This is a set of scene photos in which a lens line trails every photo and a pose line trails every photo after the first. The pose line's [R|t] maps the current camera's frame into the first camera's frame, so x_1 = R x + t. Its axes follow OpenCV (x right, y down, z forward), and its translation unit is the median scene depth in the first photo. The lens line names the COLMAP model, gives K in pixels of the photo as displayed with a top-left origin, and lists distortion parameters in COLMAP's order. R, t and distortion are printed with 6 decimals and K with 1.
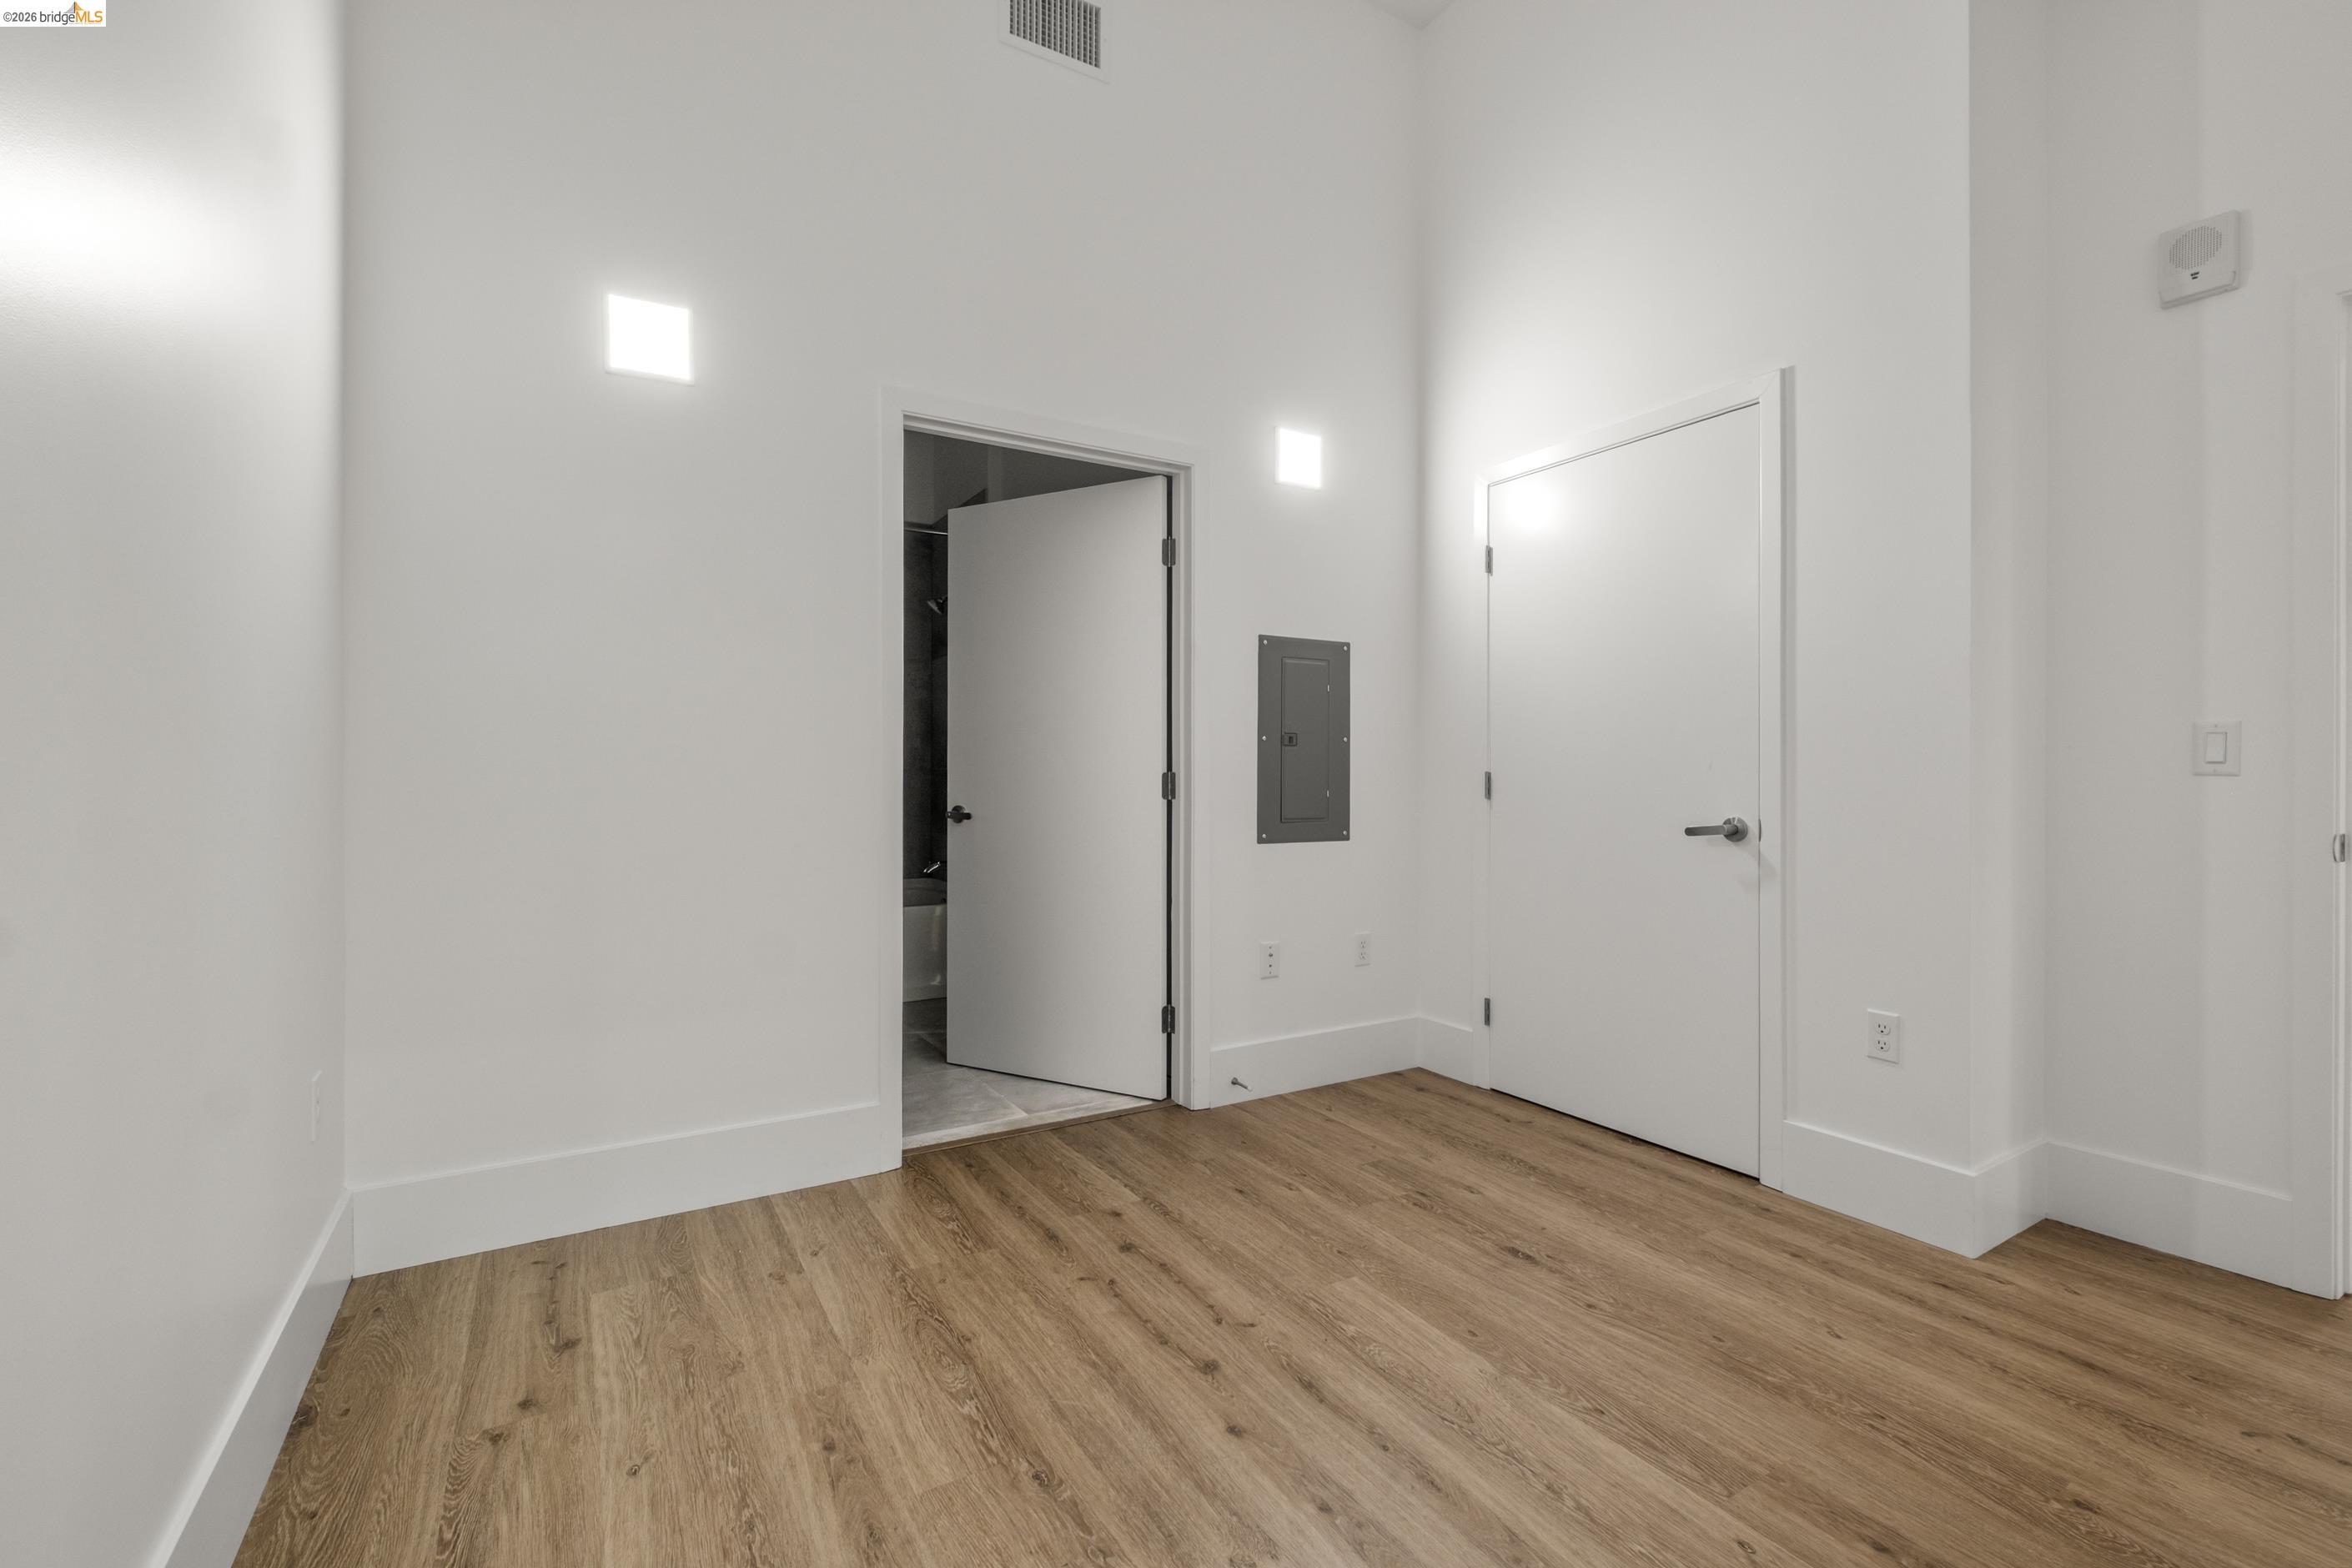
lens RADIAL K [[1033.8, 0, 1176.0], [0, 1033.8, 784.0], [0, 0, 1]] dist [-0.003975, -0.001253]
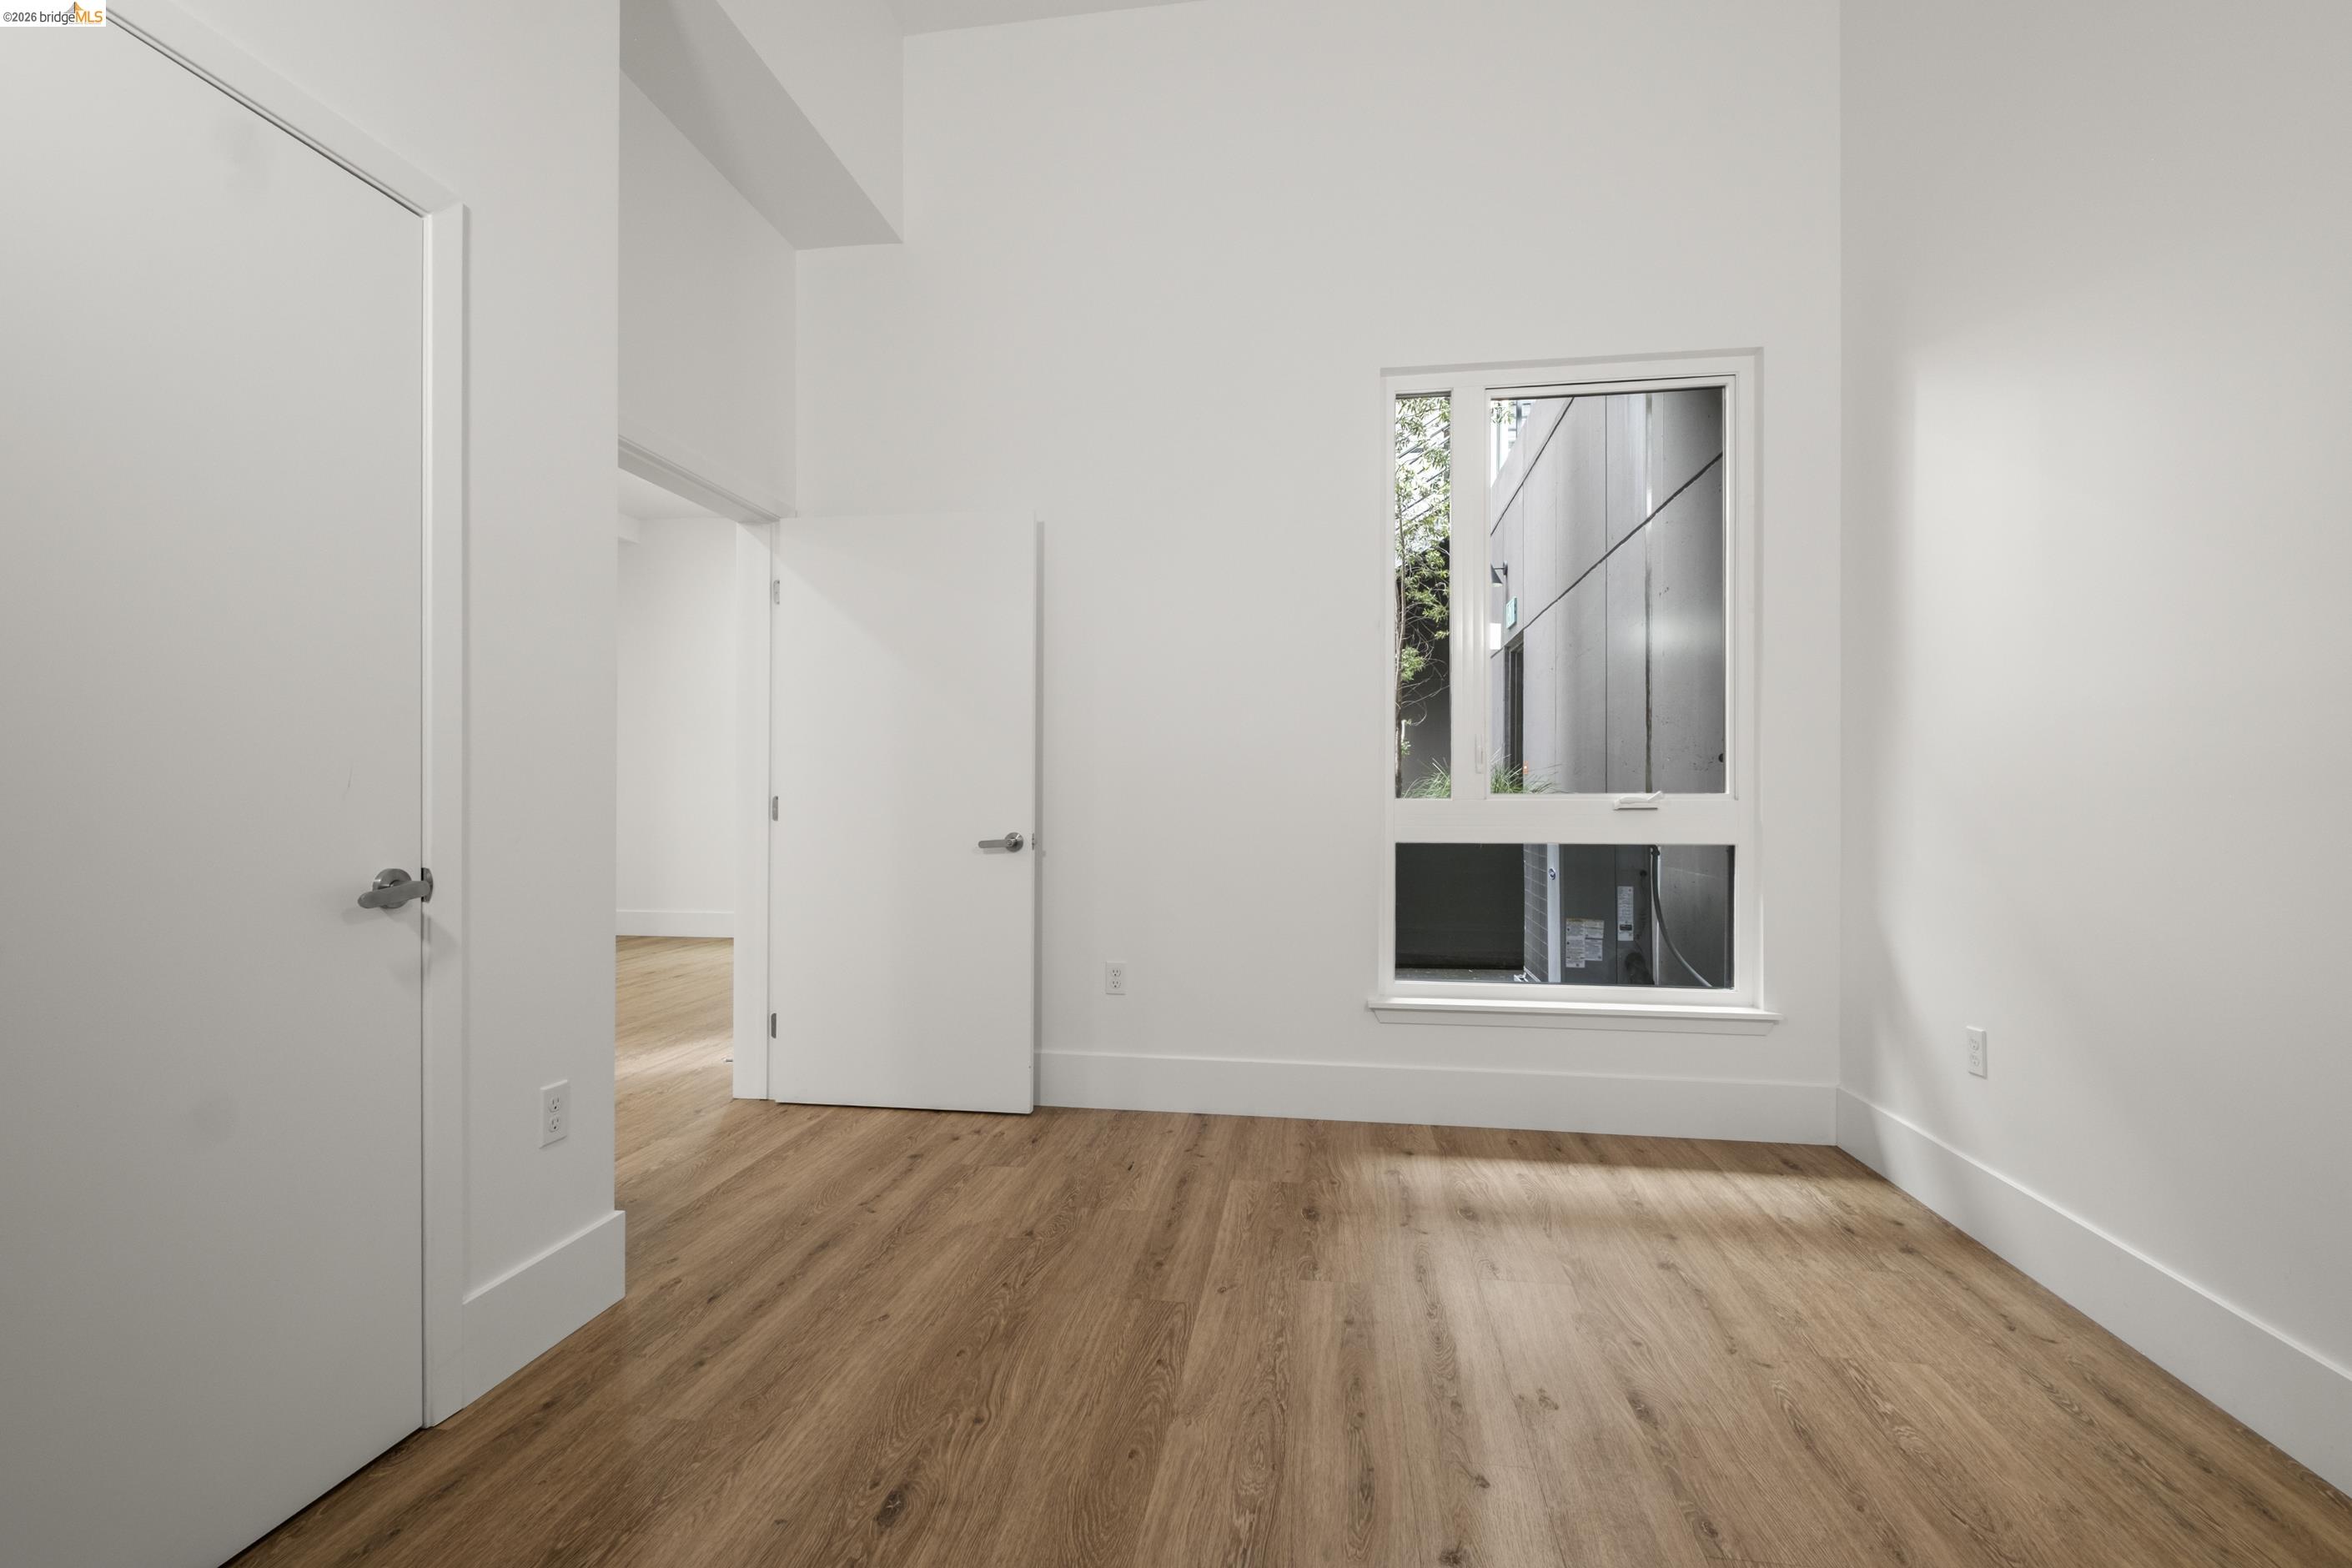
lens RADIAL K [[1033.8, 0, 1176.0], [0, 1033.8, 784.0], [0, 0, 1]] dist [-0.003975, -0.001253]
pose [[-0.772664, 0.002346, 0.634811, -0.287408], [0.004181, 0.999990, 0.001393, -0.025524], [-0.634802, 0.003731, -0.772666, 1.645214]]
